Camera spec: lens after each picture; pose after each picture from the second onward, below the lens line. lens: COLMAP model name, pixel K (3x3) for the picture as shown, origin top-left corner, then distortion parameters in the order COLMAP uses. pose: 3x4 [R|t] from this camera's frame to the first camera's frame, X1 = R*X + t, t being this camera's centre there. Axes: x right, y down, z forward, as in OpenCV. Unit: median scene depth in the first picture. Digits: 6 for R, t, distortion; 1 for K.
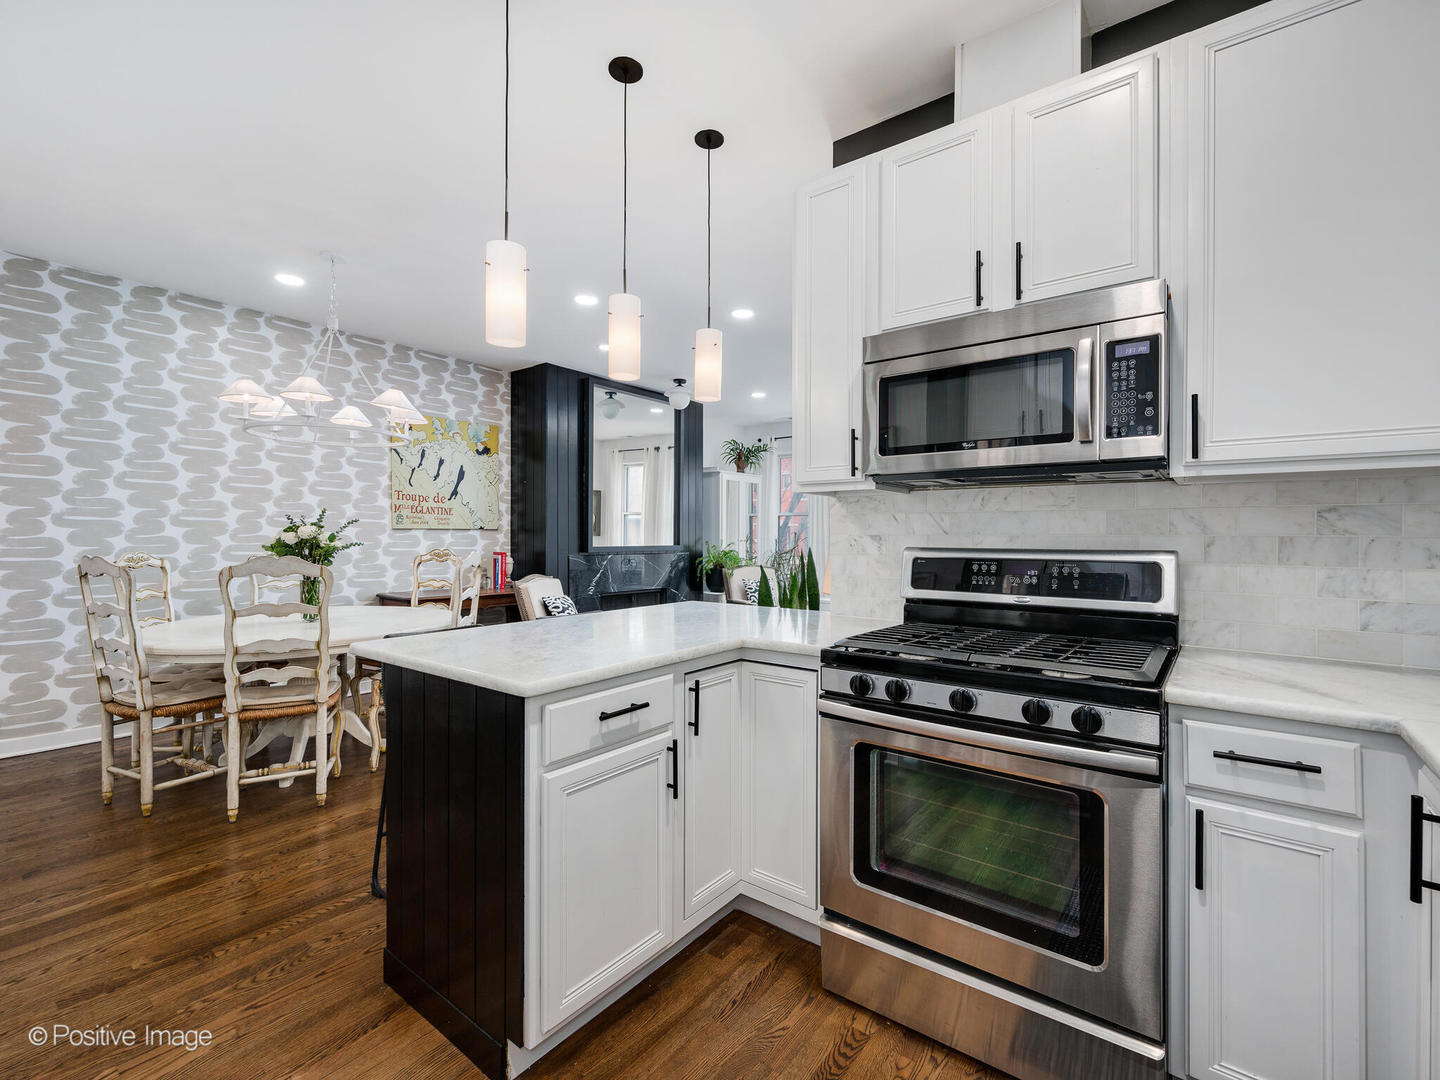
lens RADIAL K [[658.5, 0, 720.0], [0, 658.5, 540.0], [0, 0, 1]] dist [0.002977, 0.000465]
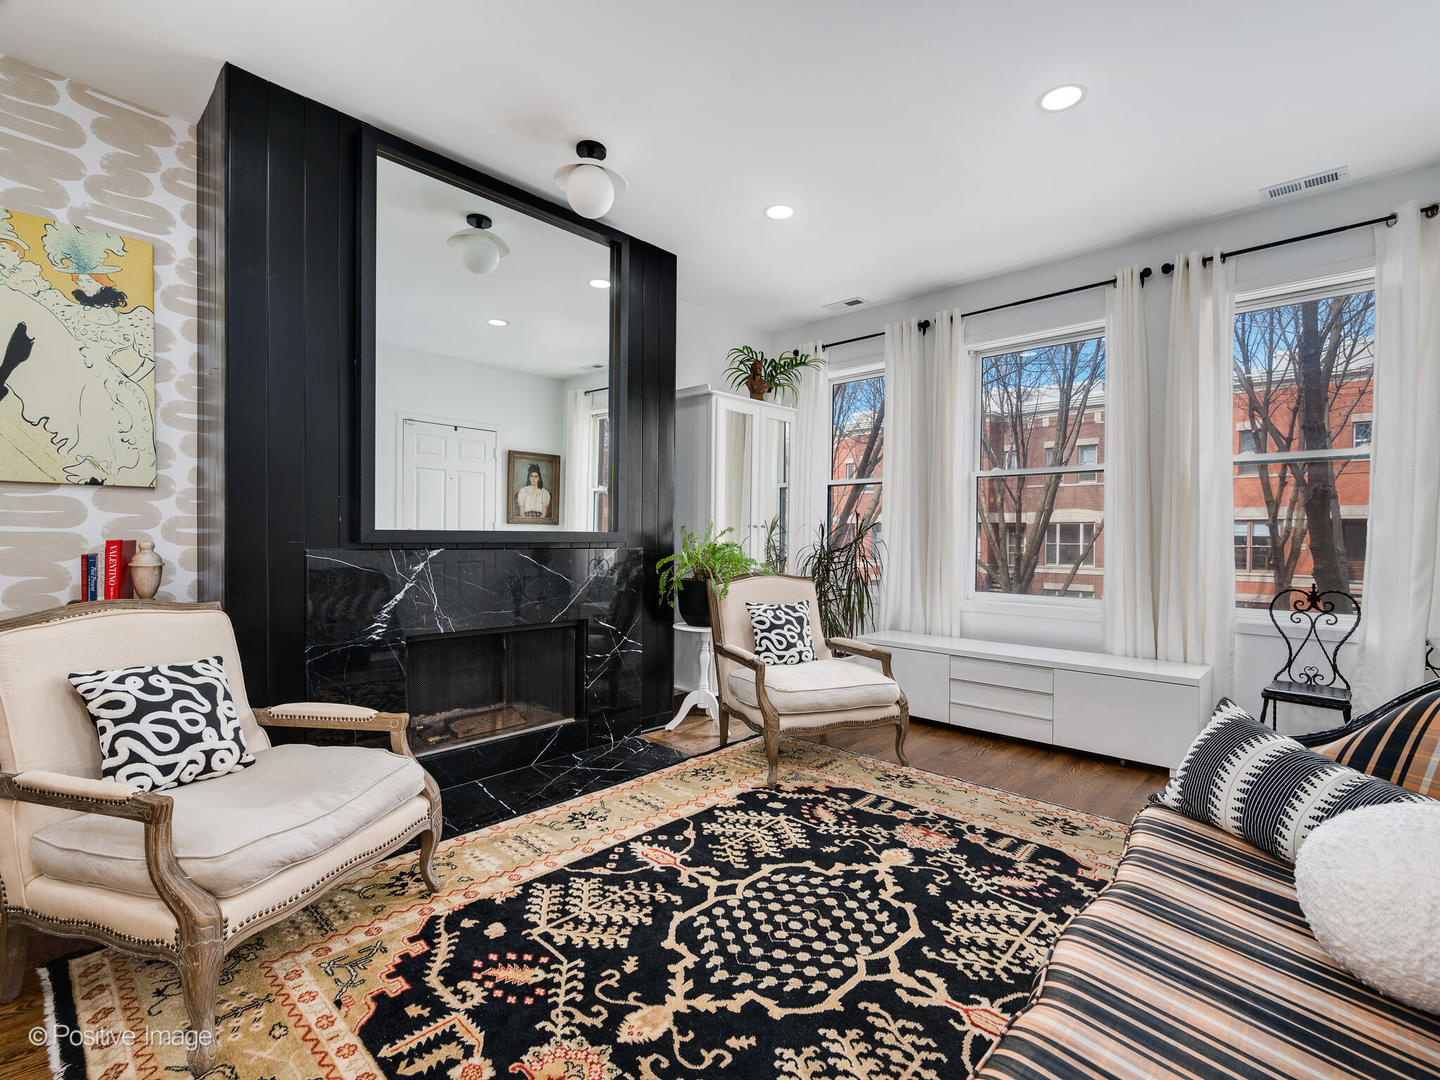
lens RADIAL K [[658.5, 0, 720.0], [0, 658.5, 540.0], [0, 0, 1]] dist [0.002977, 0.000465]
pose [[0.995759, 0.012225, -0.091179, 0.058413], [-0.011561, 0.999903, 0.007814, 0.009000], [0.091266, -0.006727, 0.995804, 0.511259]]
